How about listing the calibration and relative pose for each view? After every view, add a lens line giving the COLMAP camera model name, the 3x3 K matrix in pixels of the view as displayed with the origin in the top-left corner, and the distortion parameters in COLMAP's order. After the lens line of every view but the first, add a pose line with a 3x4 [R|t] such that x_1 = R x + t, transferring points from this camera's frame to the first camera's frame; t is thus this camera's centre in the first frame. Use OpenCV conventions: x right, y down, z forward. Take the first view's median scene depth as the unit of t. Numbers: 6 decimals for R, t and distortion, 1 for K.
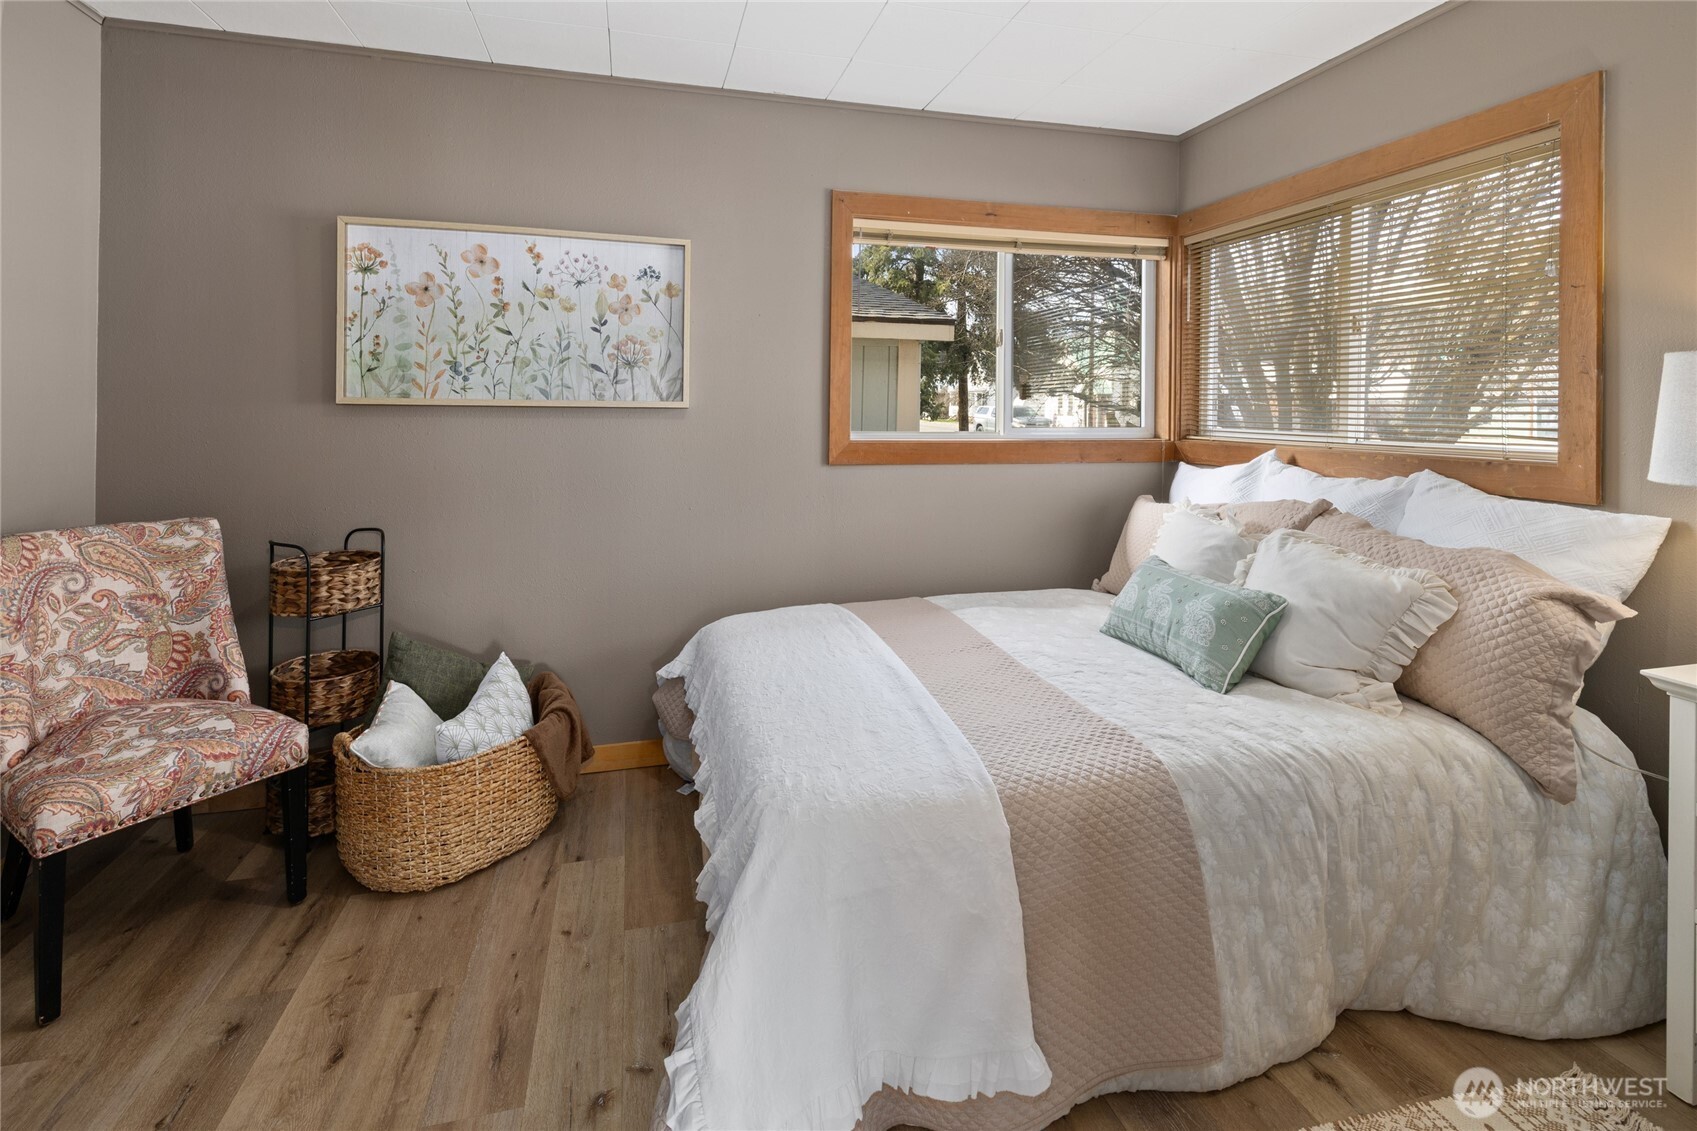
lens RADIAL K [[812.2, 0, 808.2], [0, 812.2, 407.1], [0, 0, 1]] dist [0.005945, -0.001289]
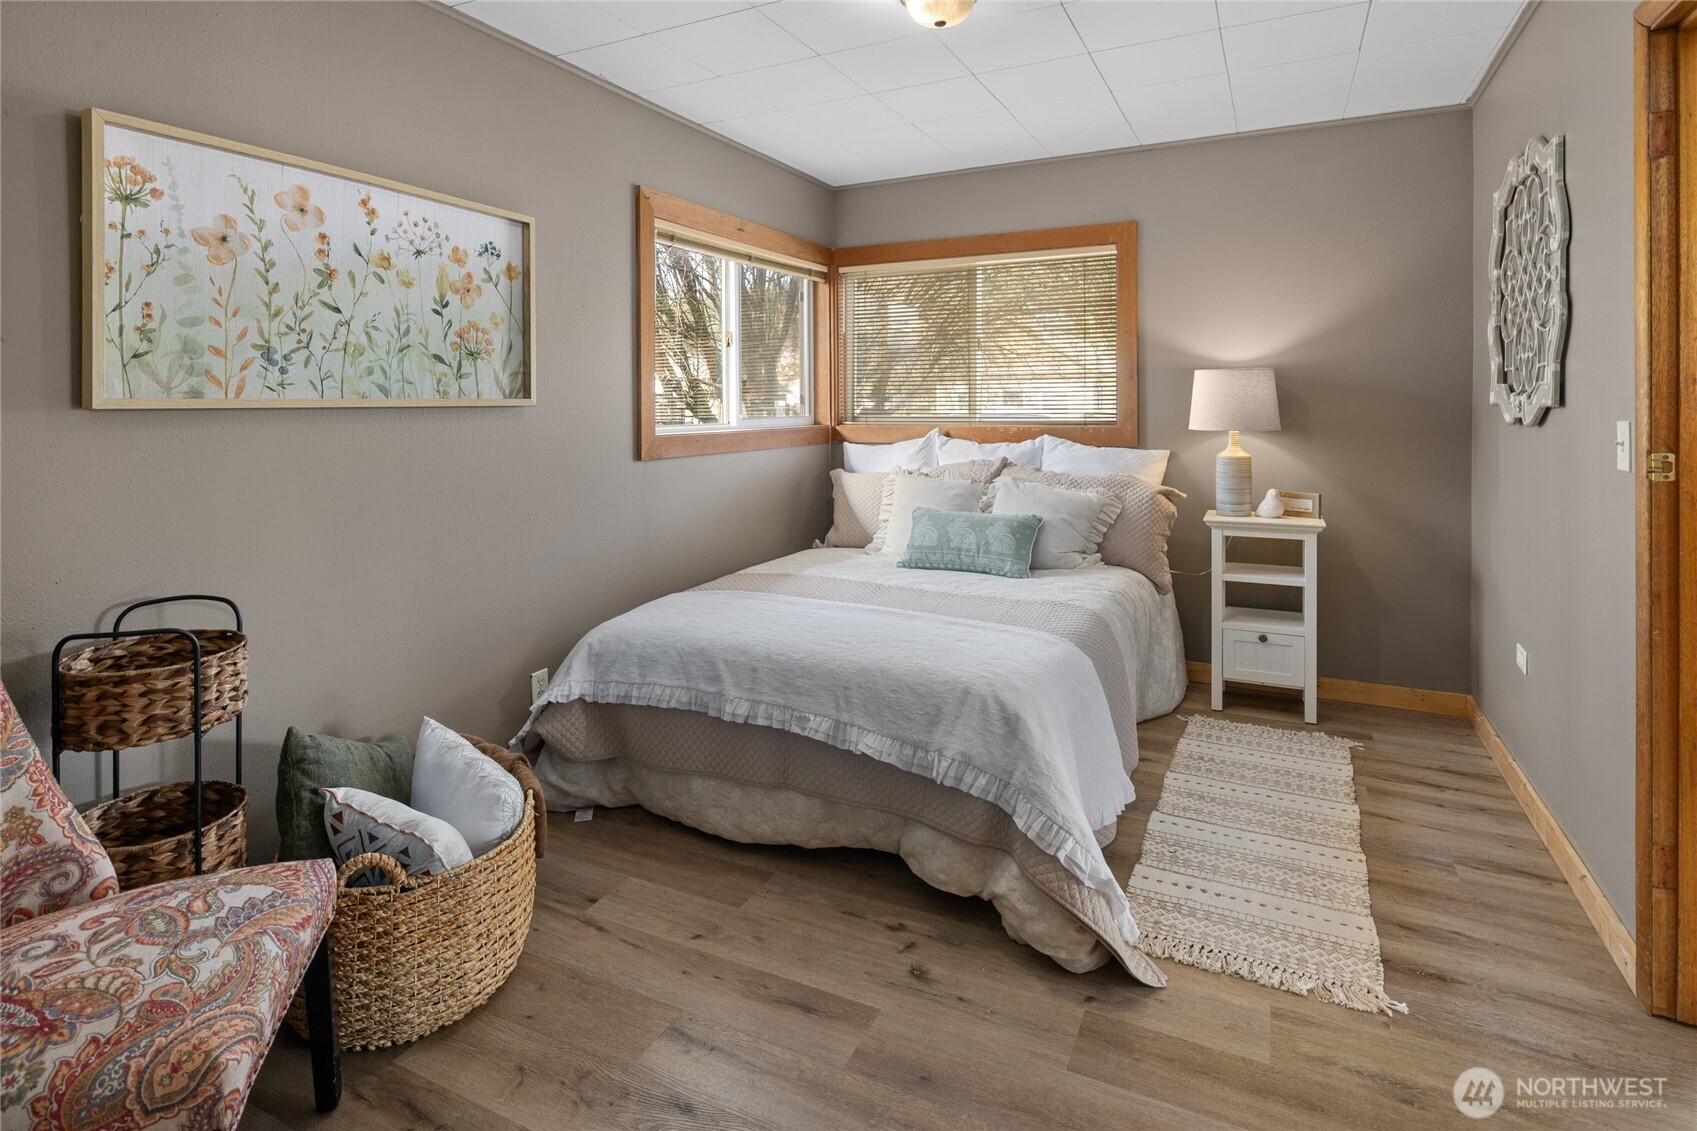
lens RADIAL K [[840.2, 0, 880.8], [0, 840.2, 405.2], [0, 0, 1]] dist [-0.002535, -0.001315]
pose [[0.646066, -0.017451, 0.763082, -0.647421], [0.011805, 0.999847, 0.012871, -0.007794], [-0.763190, 0.000693, 0.646174, 0.120135]]
